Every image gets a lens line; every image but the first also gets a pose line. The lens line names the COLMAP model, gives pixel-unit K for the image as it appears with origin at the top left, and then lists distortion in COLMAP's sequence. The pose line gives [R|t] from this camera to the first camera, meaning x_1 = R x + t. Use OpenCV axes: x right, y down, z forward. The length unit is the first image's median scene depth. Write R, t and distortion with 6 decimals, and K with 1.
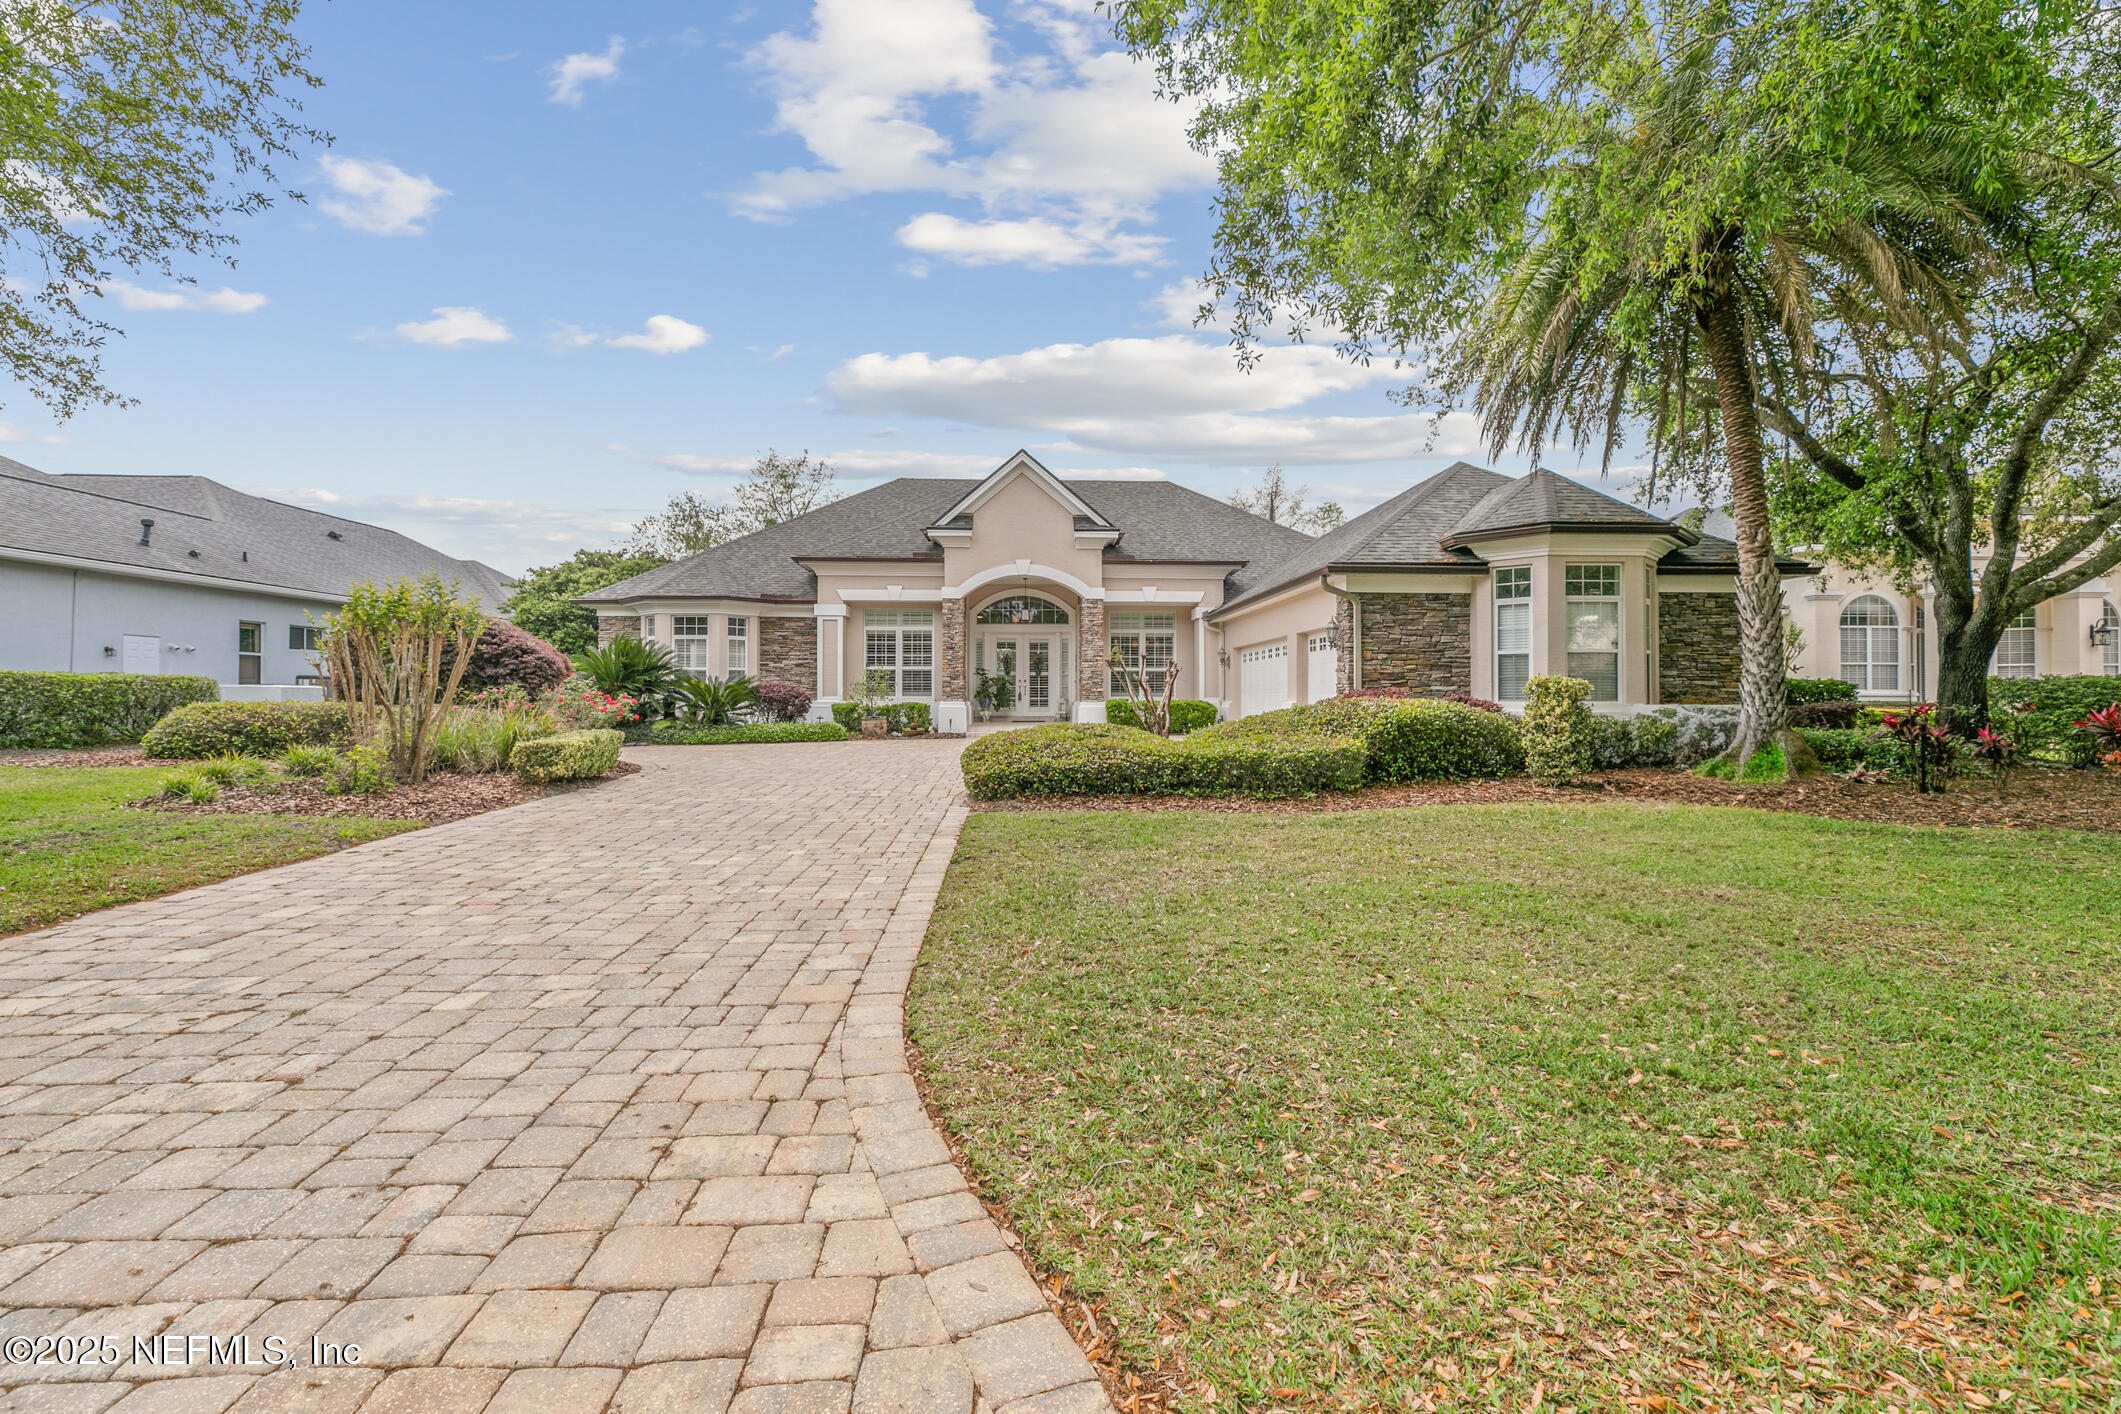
lens RADIAL K [[951.2, 0, 1069.0], [0, 951.2, 703.6], [0, 0, 1]] dist [0.002864, 0.000462]
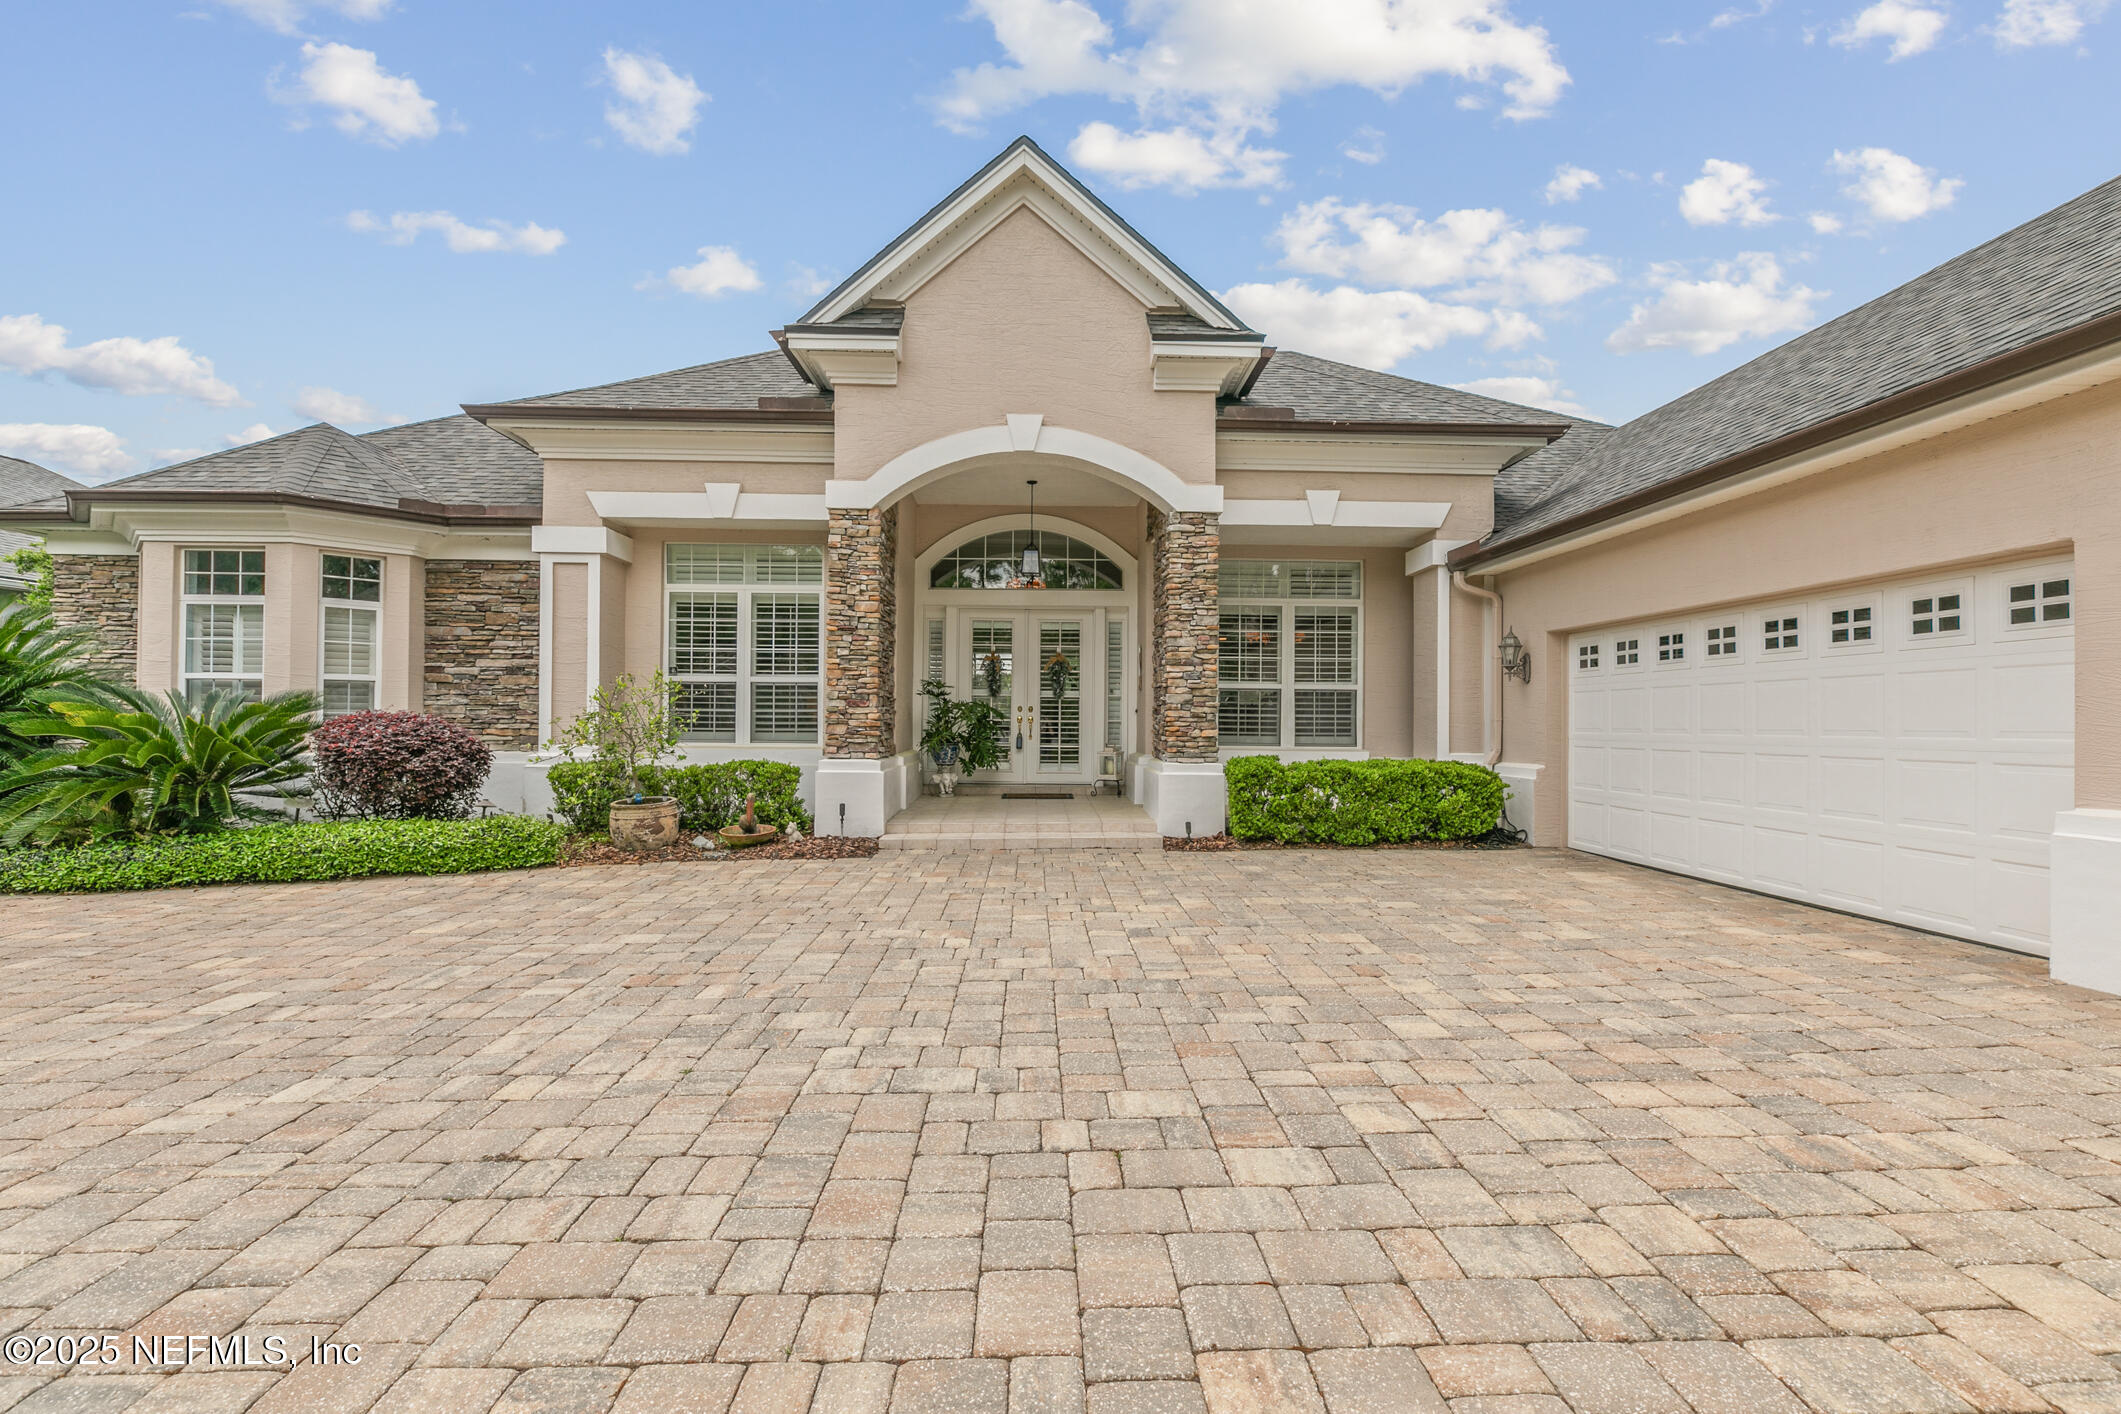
lens RADIAL K [[958.3, 0, 1061.0], [0, 958.3, 713.7], [0, 0, 1]] dist [0.003020, 0.000289]
pose [[0.999654, 0.006950, -0.025367, -0.021209], [-0.007330, 0.999862, -0.014892, -0.016266], [0.025260, 0.015073, 0.999567, 0.583978]]
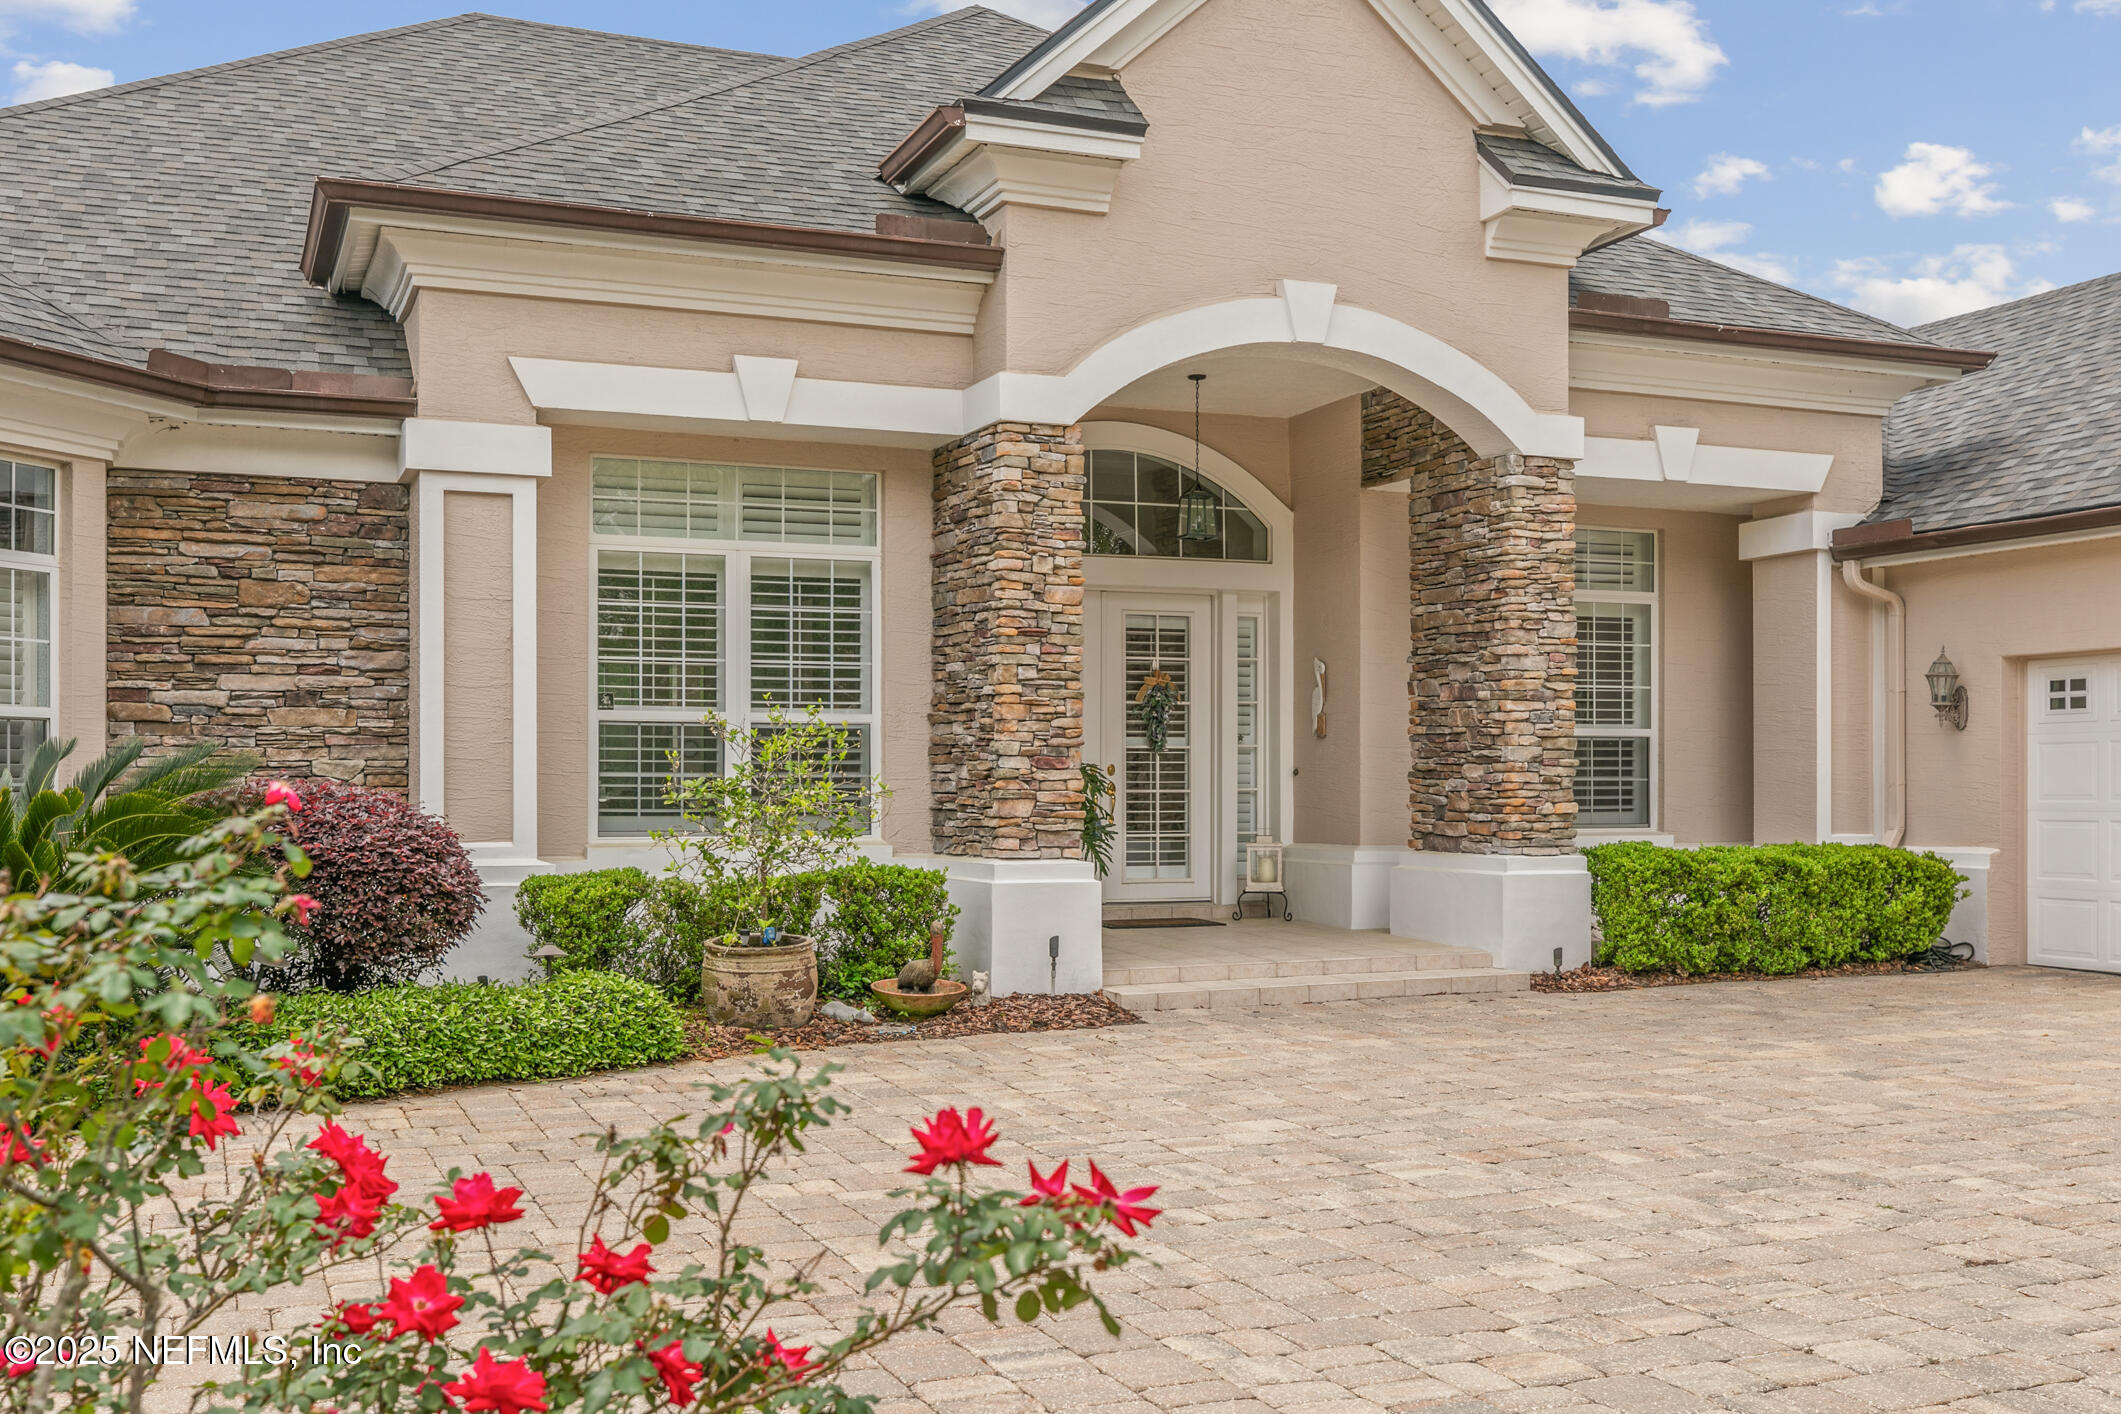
lens RADIAL K [[2107.8, 0, 1056.4], [0, 2107.8, 799.6], [0, 0, 1]] dist [0.002830, 0.004669]
pose [[0.944597, -0.002033, 0.328228, -0.287747], [0.003074, 0.999992, -0.002653, -0.015673], [-0.328219, 0.003515, 0.944595, 0.500602]]
